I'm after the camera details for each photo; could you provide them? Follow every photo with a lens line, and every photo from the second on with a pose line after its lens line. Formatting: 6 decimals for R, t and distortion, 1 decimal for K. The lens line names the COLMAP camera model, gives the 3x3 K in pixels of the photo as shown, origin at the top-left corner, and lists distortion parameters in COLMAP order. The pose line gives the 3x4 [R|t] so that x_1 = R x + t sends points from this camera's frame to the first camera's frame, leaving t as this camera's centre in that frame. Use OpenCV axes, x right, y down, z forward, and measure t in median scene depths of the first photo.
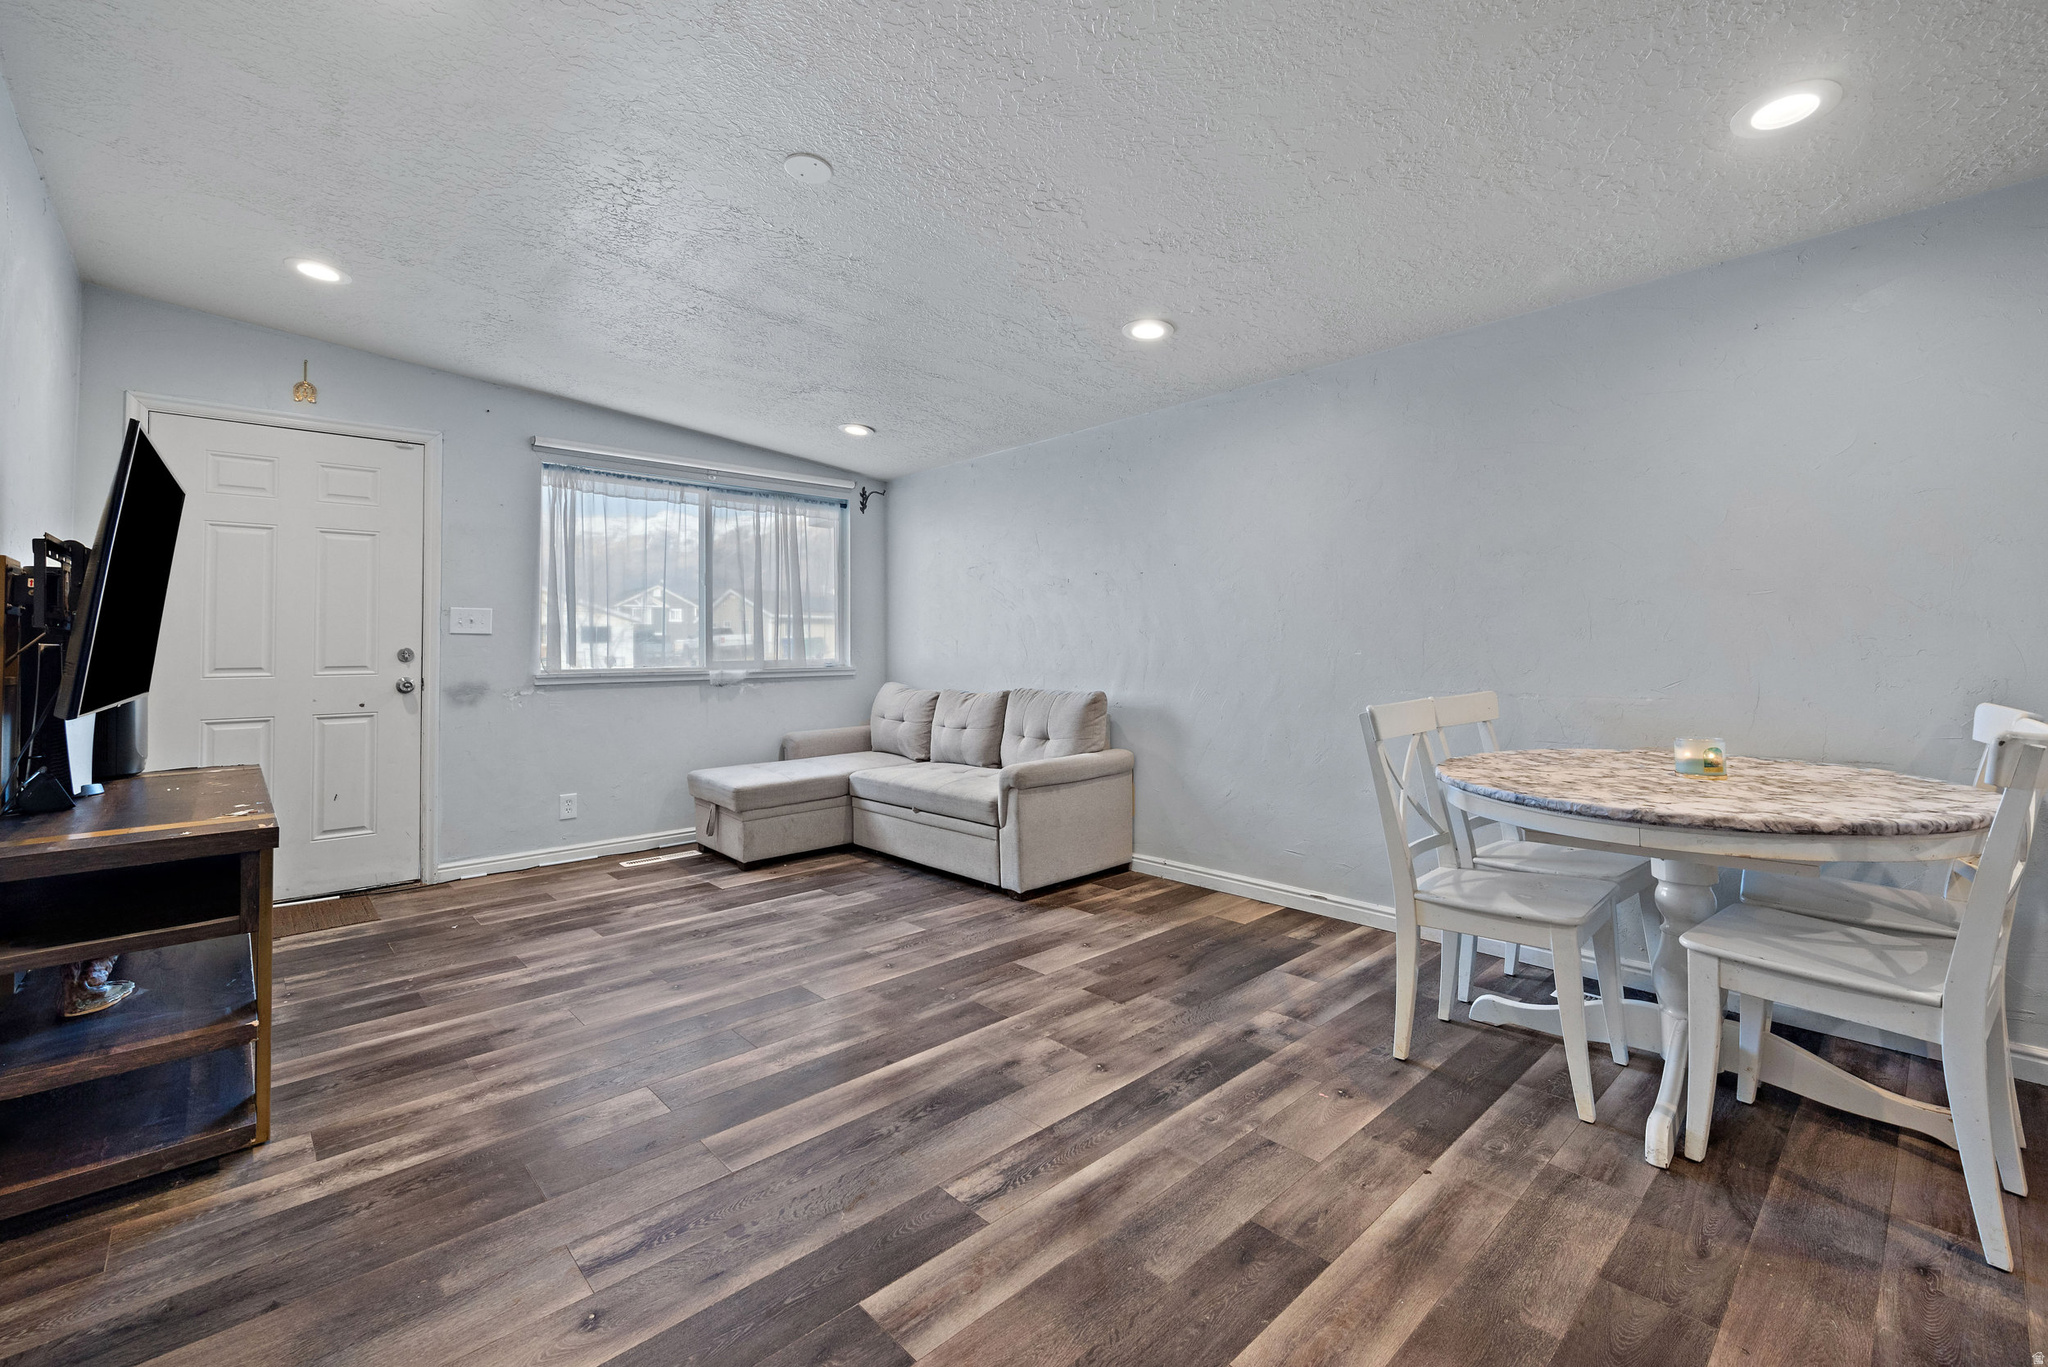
lens RADIAL K [[878.8, 0, 1027.4], [0, 878.8, 634.4], [0, 0, 1]] dist [0.001329, -0.000178]
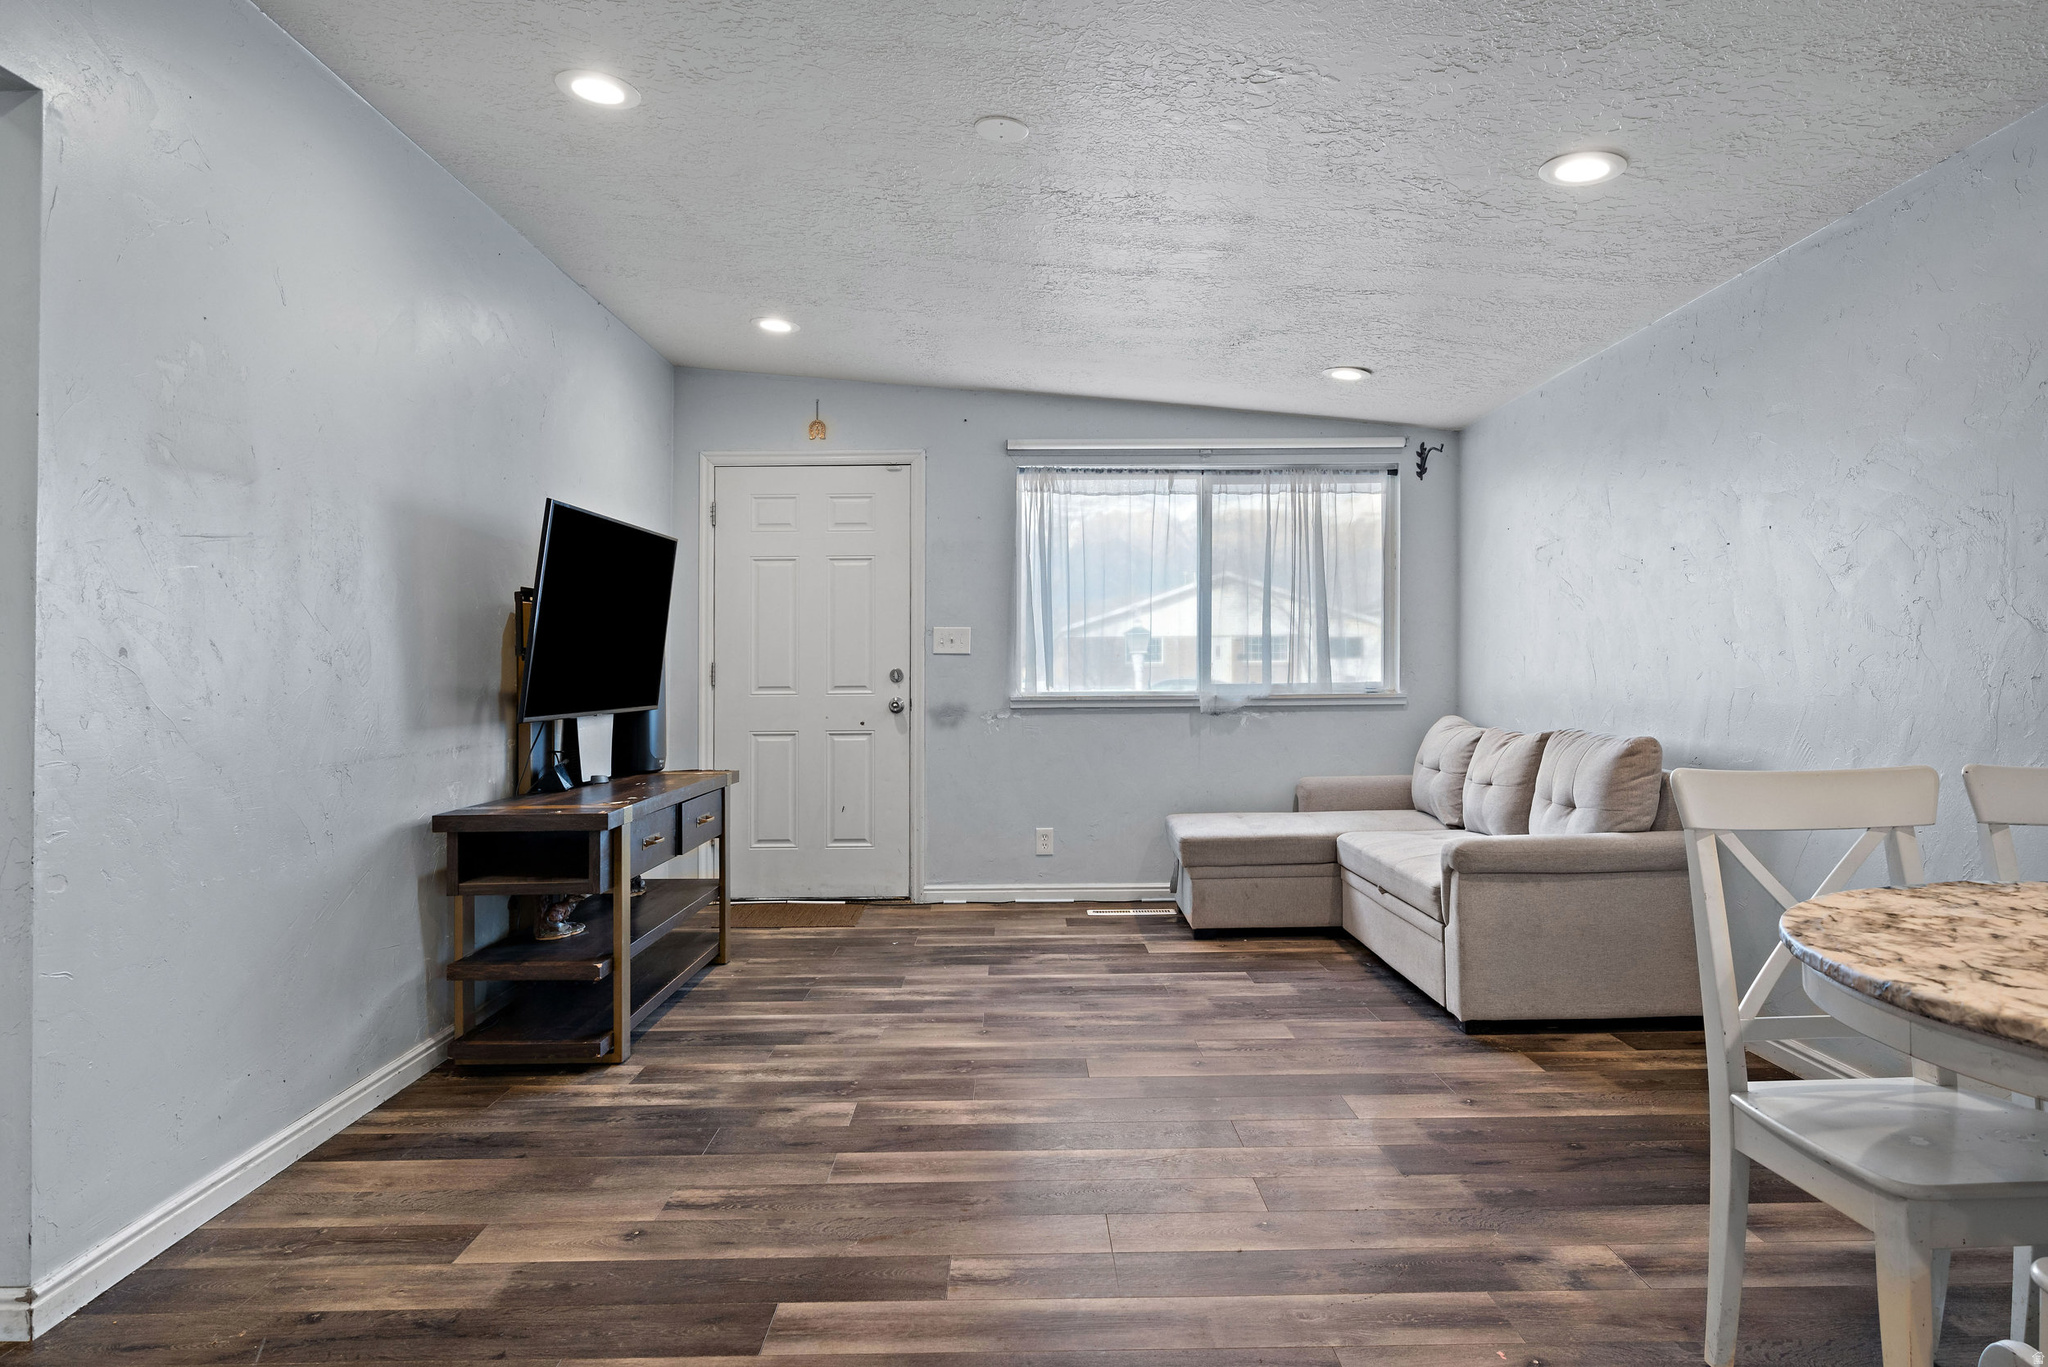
lens RADIAL K [[1230.6, 0, 1024.0], [0, 1230.6, 683.5], [0, 0, 1]] dist [0.001706, -0.000870]
pose [[0.738366, 0.008097, -0.674352, 0.389811], [0.012833, 0.999578, 0.026053, -0.002771], [0.674278, -0.027891, 0.737950, 0.054415]]
